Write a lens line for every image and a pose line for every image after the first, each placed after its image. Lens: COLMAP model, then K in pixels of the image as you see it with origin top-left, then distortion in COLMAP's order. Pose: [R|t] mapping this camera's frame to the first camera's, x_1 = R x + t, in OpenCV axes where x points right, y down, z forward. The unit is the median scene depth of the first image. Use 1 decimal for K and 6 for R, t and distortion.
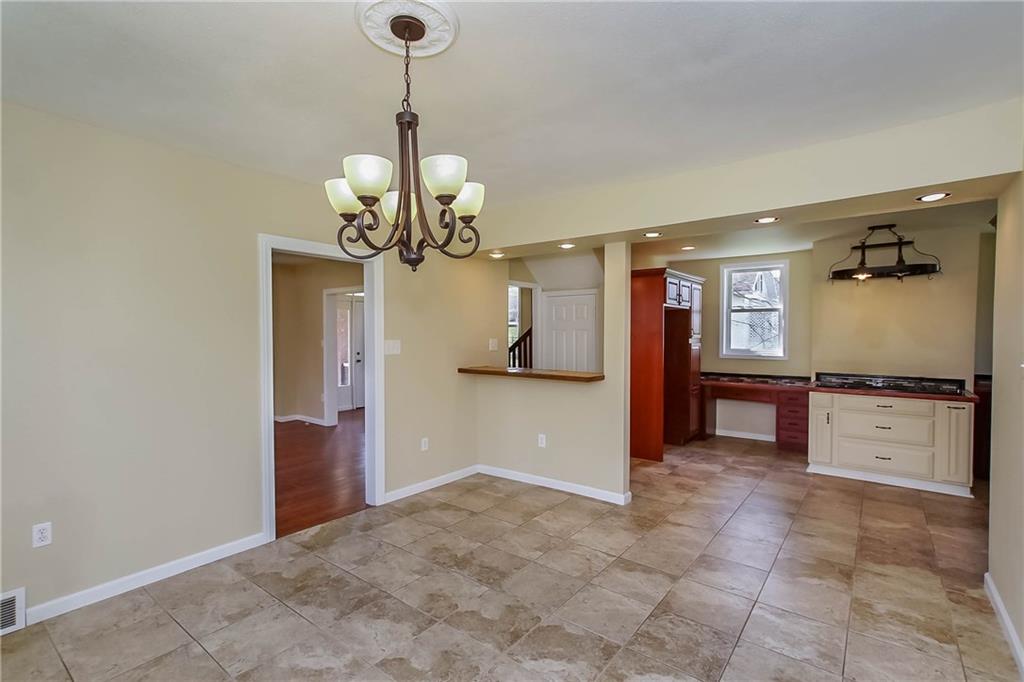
lens RADIAL K [[479.2, 0, 503.7], [0, 479.2, 340.9], [0, 0, 1]] dist [0.000542, 0.000443]
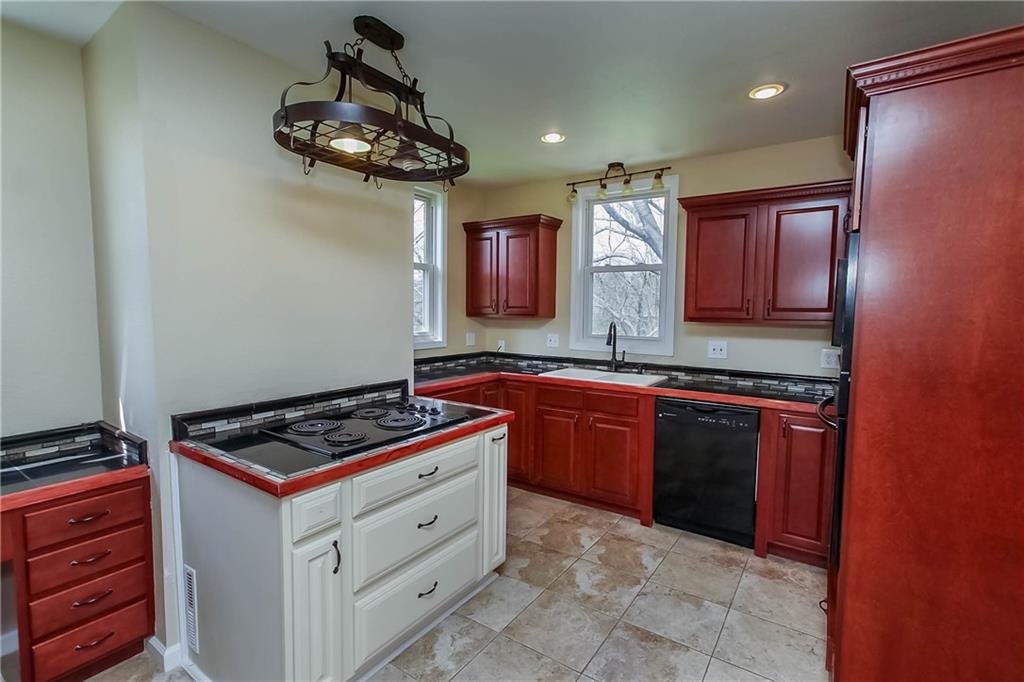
lens RADIAL K [[484.1, 0, 511.5], [0, 484.1, 342.8], [0, 0, 1]] dist [0.004551, 0.001272]
pose [[-0.063542, -0.078720, 0.994870, 0.291513], [0.009234, 0.996795, 0.079462, -0.008952], [-0.997936, 0.014235, -0.062611, 0.747453]]
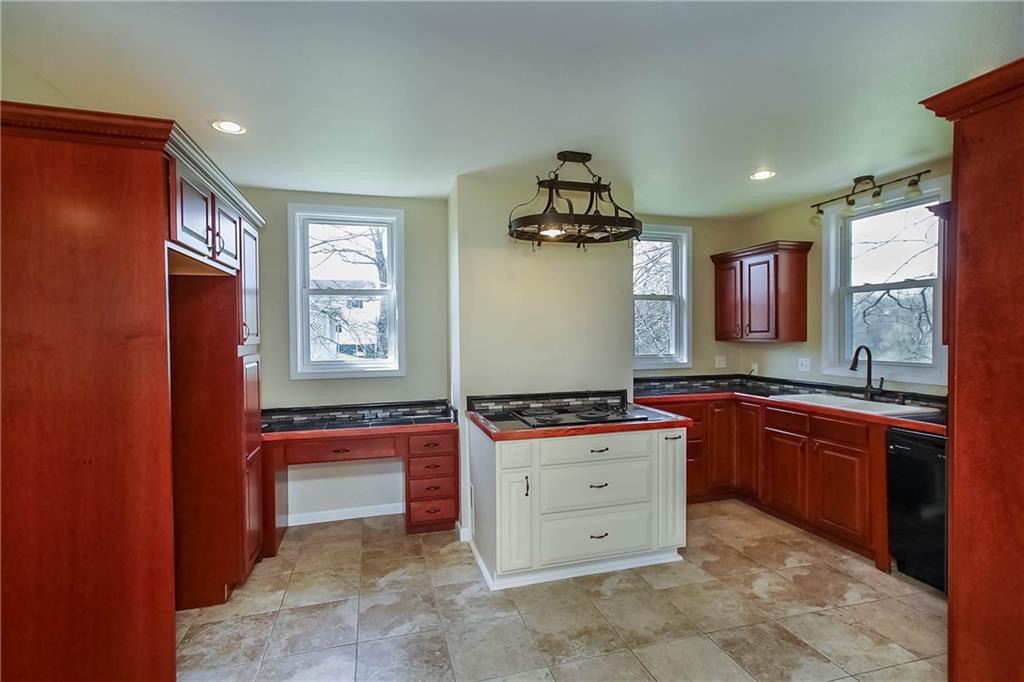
lens RADIAL K [[479.2, 0, 503.7], [0, 479.2, 340.9], [0, 0, 1]] dist [0.000542, 0.000443]
pose [[0.591397, -0.022888, 0.806055, 0.190992], [0.026714, 0.999605, 0.008783, -0.006729], [-0.805938, 0.016339, 0.591775, 0.580636]]
